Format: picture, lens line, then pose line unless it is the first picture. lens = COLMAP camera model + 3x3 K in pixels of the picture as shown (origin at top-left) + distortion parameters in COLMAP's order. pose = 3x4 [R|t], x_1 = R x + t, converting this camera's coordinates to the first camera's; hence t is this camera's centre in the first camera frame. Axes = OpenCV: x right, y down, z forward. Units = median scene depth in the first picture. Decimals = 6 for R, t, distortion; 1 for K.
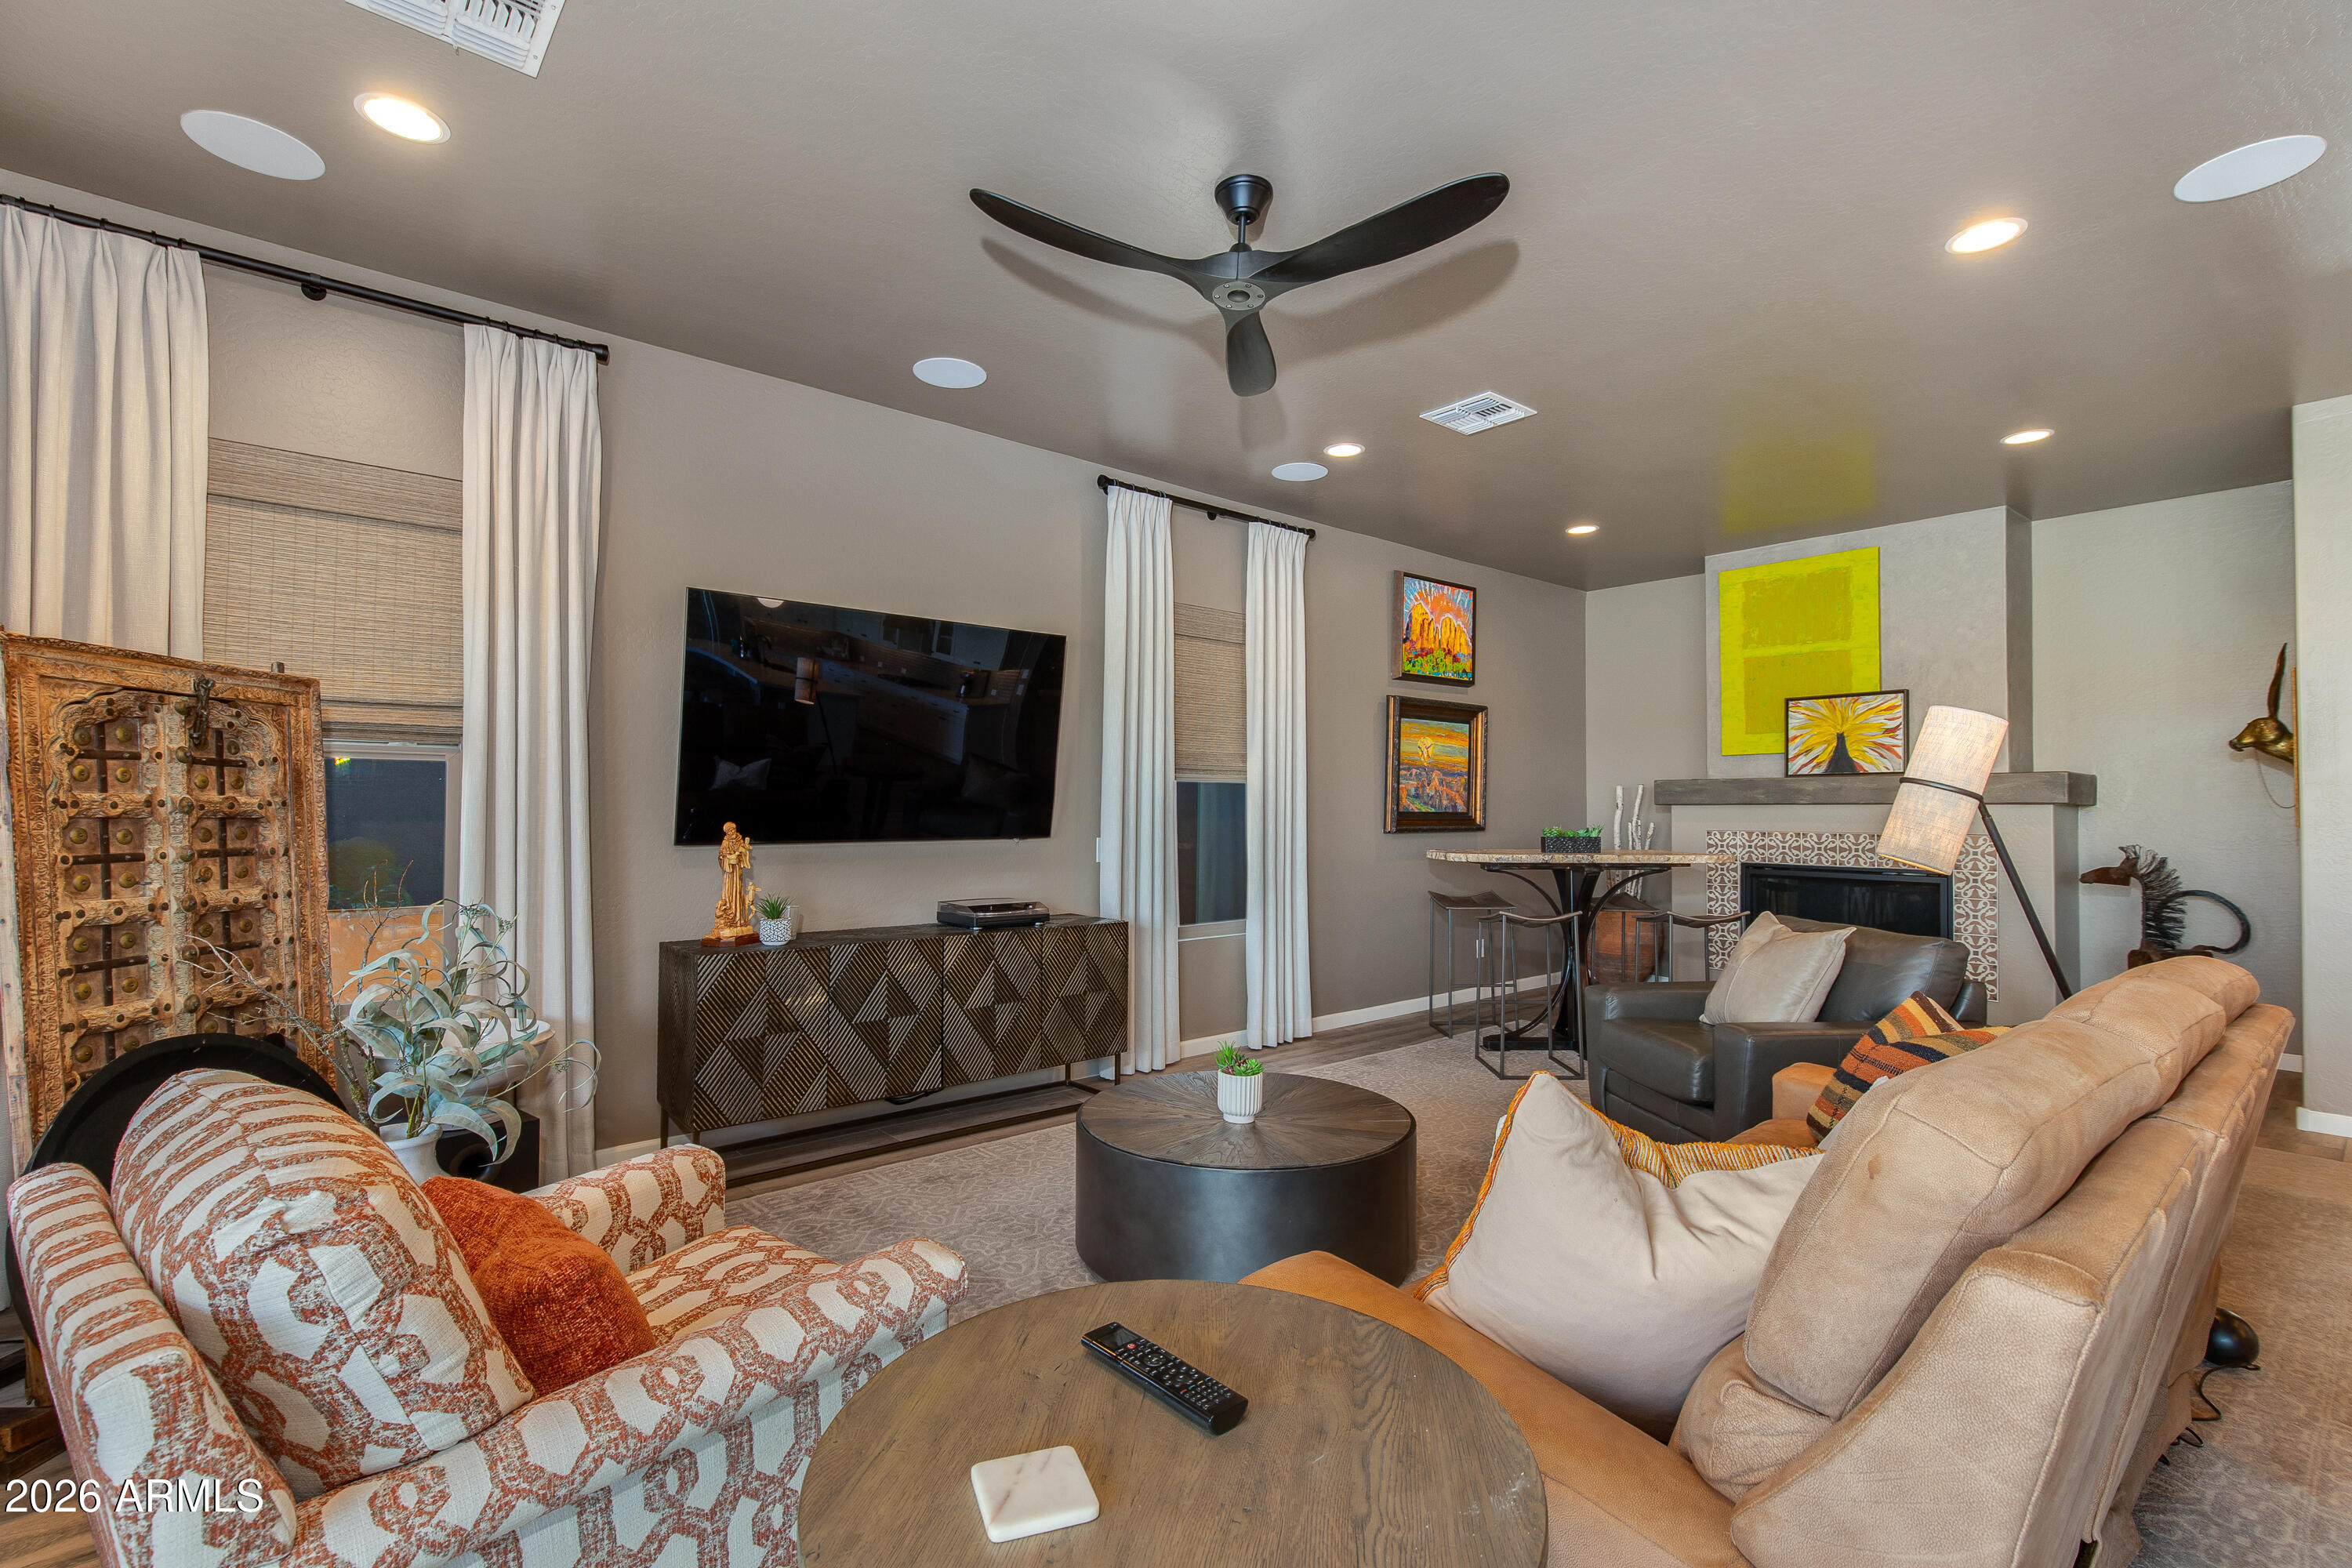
lens RADIAL K [[1065.2, 0, 1178.8], [0, 1065.2, 789.2], [0, 0, 1]] dist [0.000521, 0.001458]
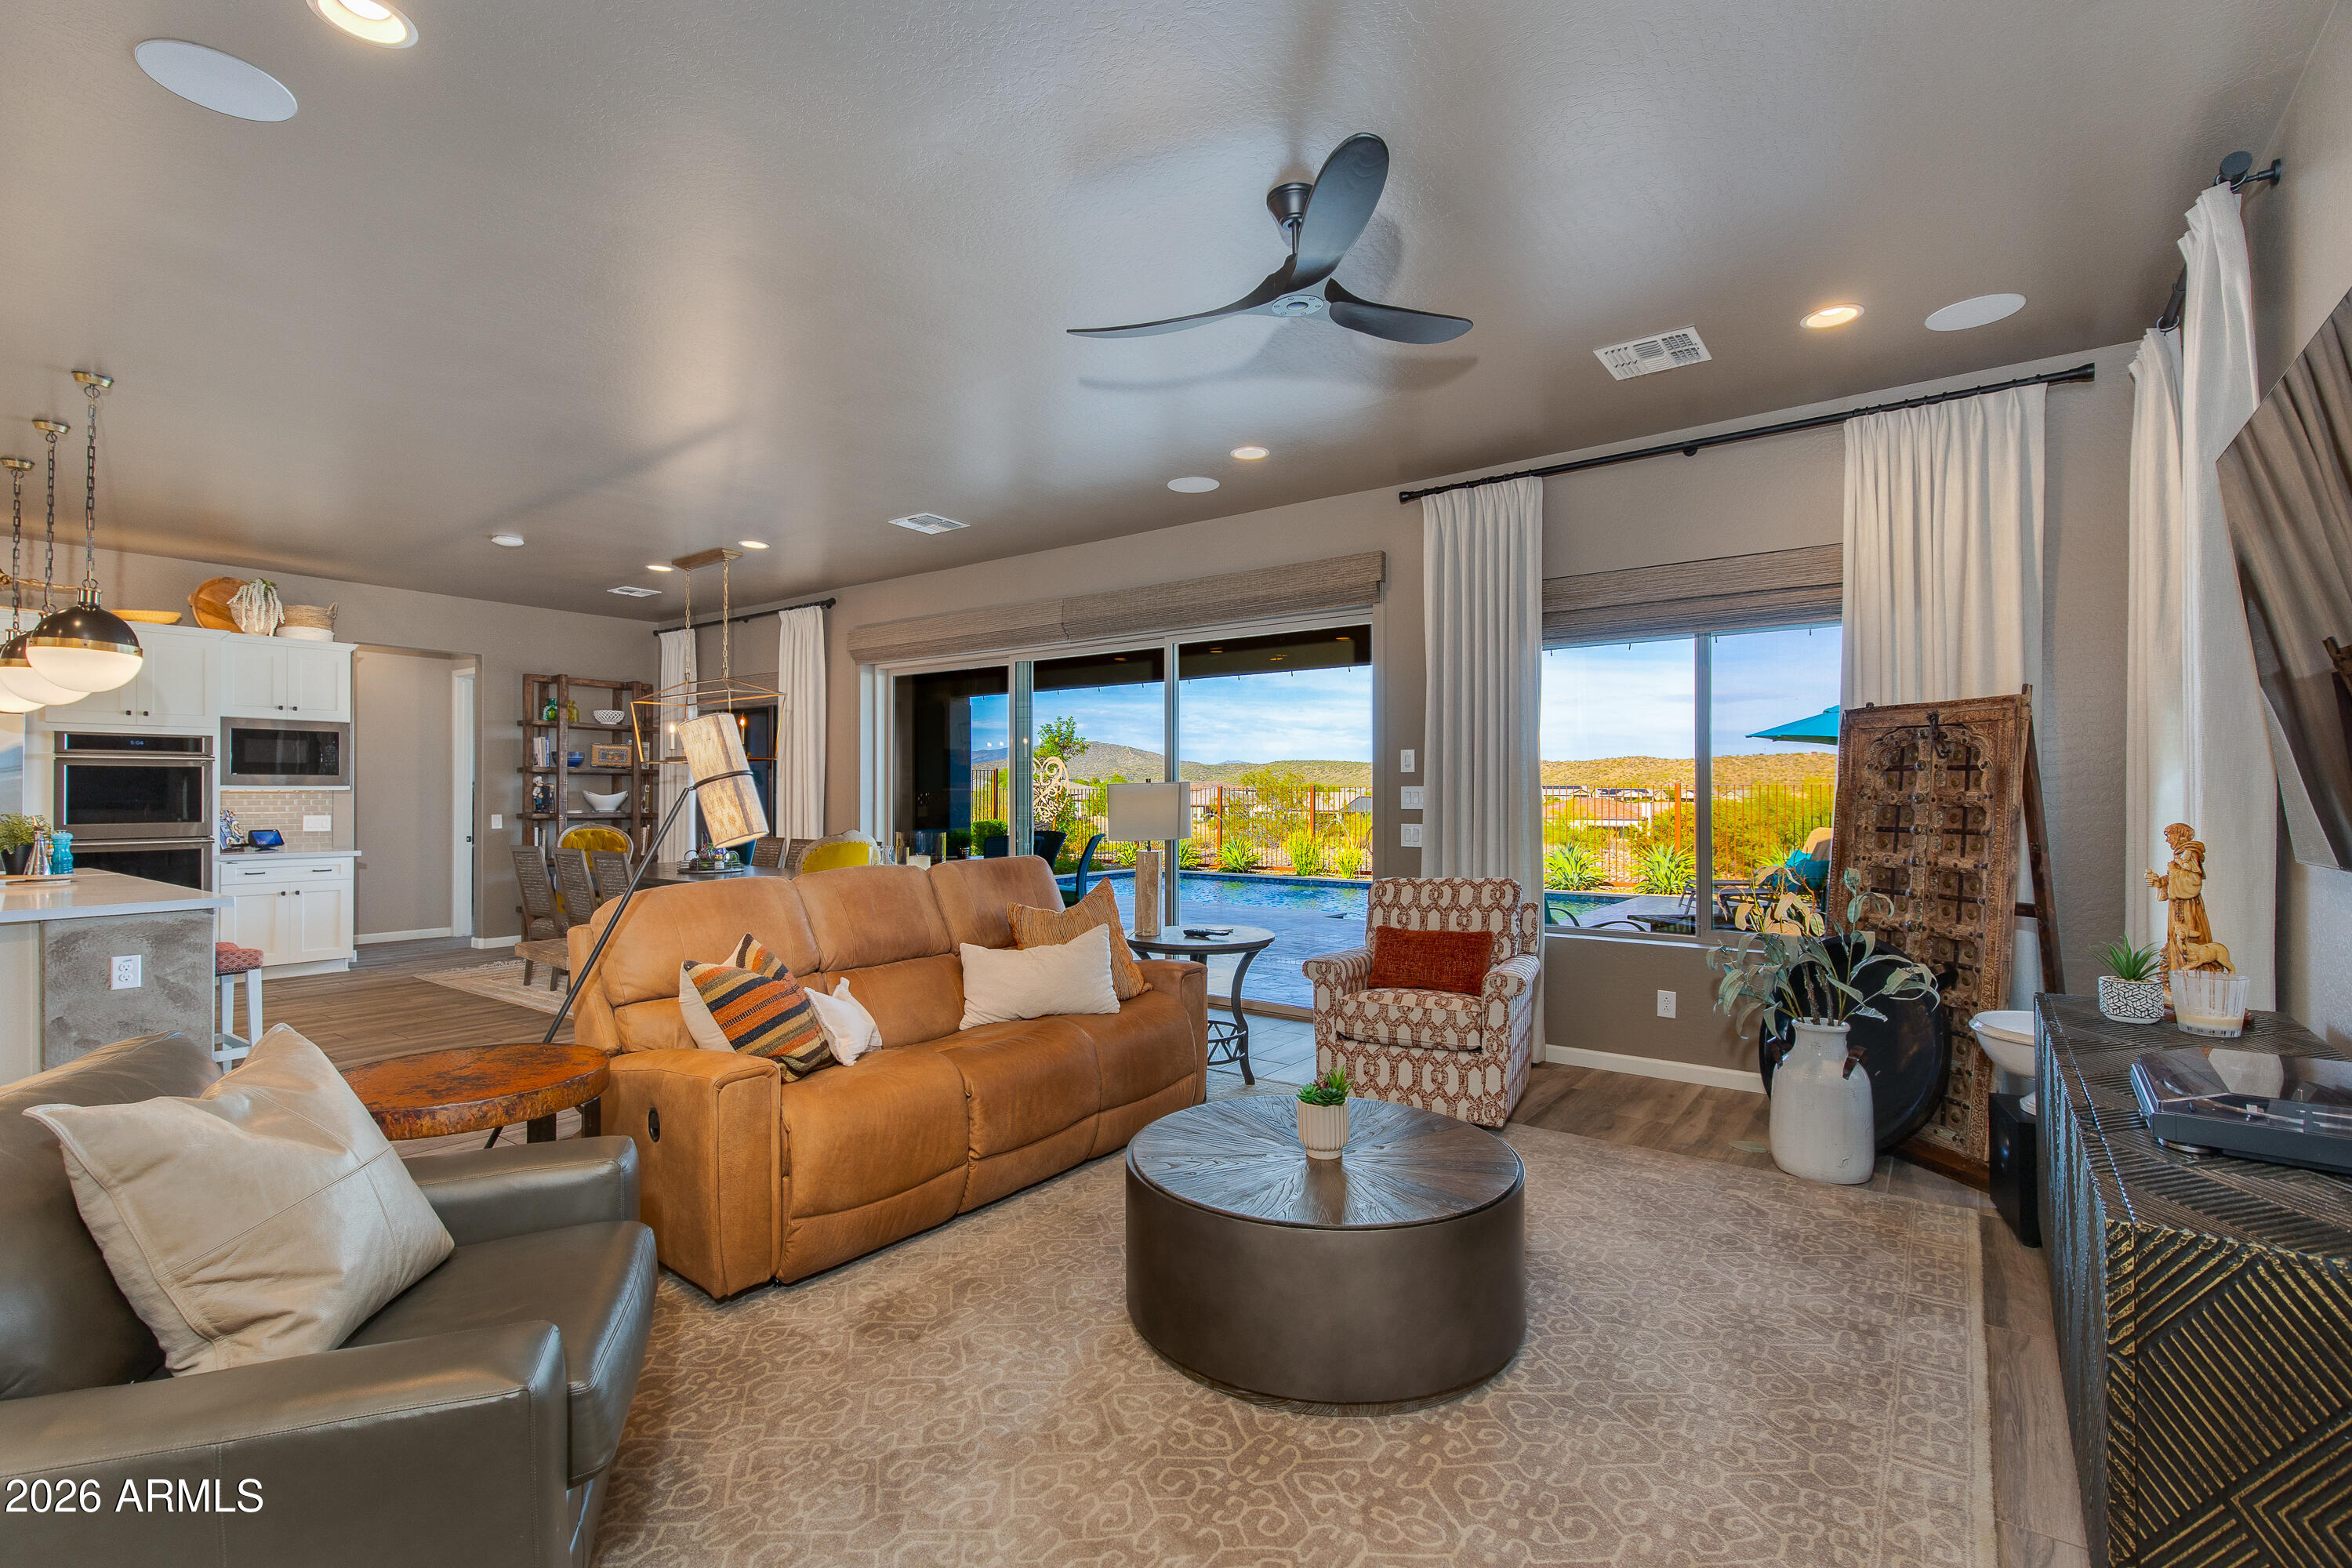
lens RADIAL K [[1065.2, 0, 1174.9], [0, 1065.2, 789.4], [0, 0, 1]] dist [0.000521, 0.001458]
pose [[-0.974966, -0.004055, -0.222317, 0.185590], [0.001629, 0.999677, -0.025381, 0.015743], [0.222348, -0.025108, -0.974644, 0.915798]]
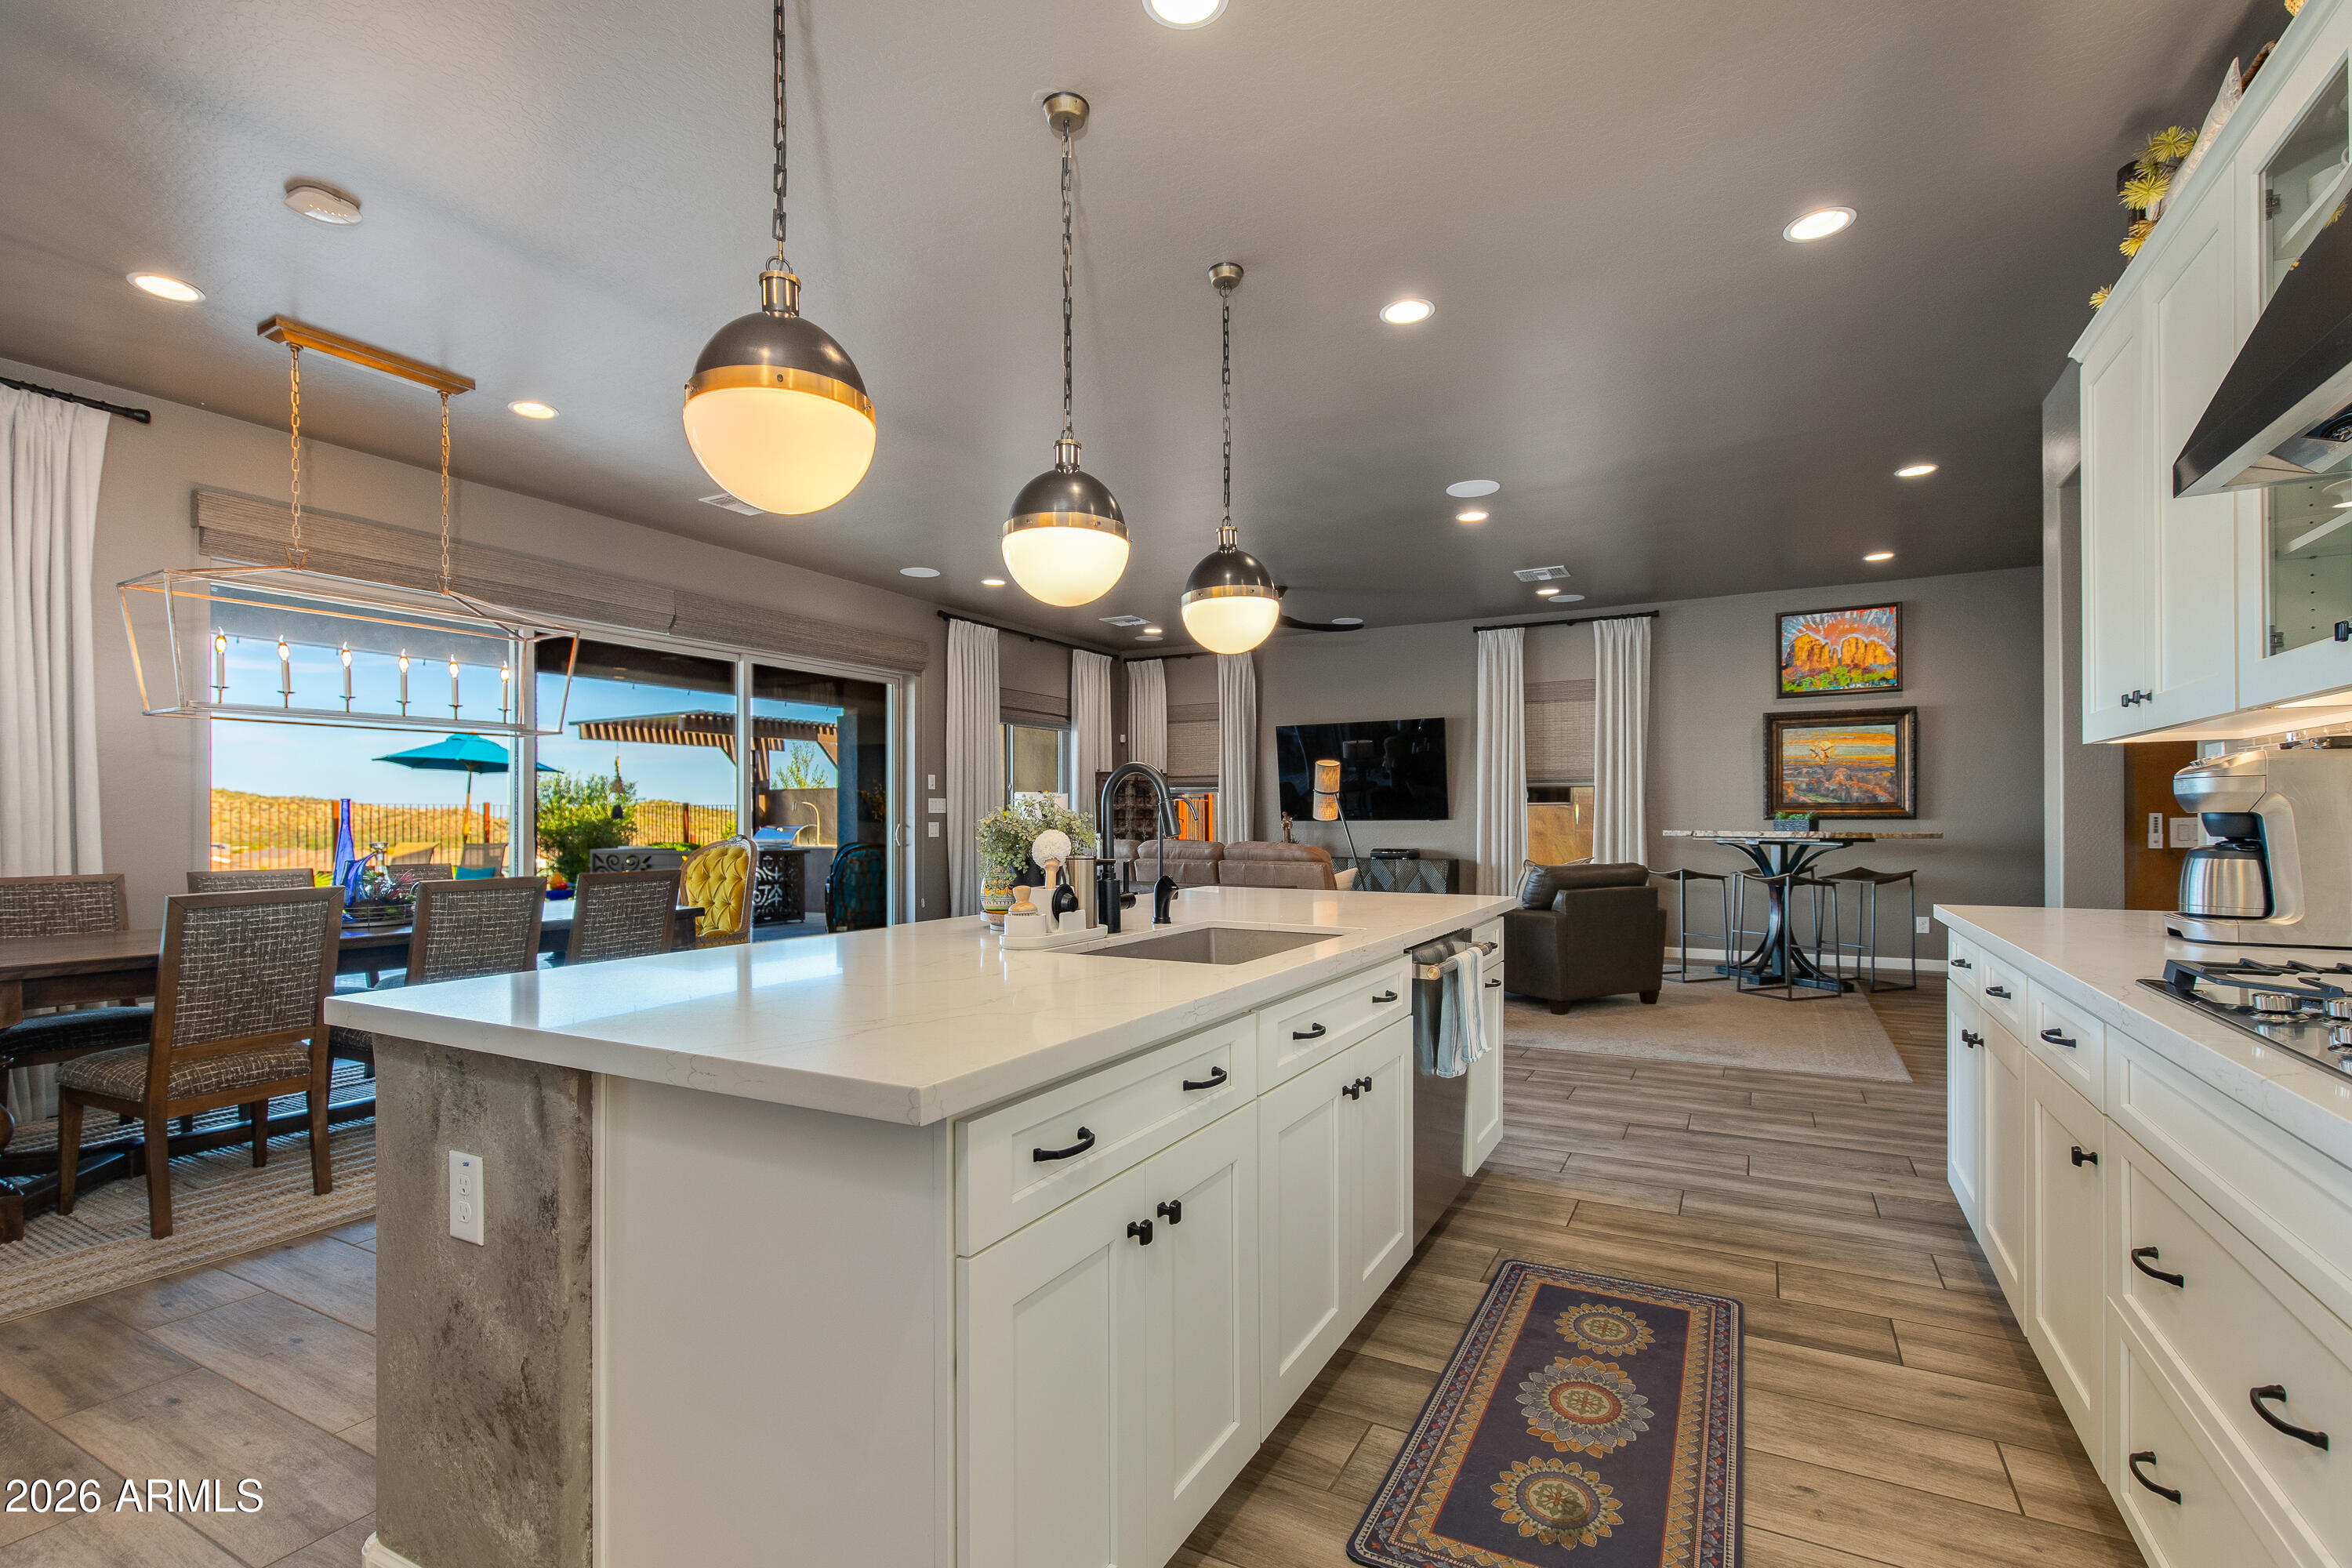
lens RADIAL K [[1064.8, 0, 1172.1], [0, 1064.8, 821.1], [0, 0, 1]] dist [0.007936, -0.003317]
pose [[0.350874, -0.003862, -0.936415, 1.236574], [0.023067, 0.999724, 0.004520, 0.021880], [0.936139, -0.023186, 0.350866, -0.139417]]
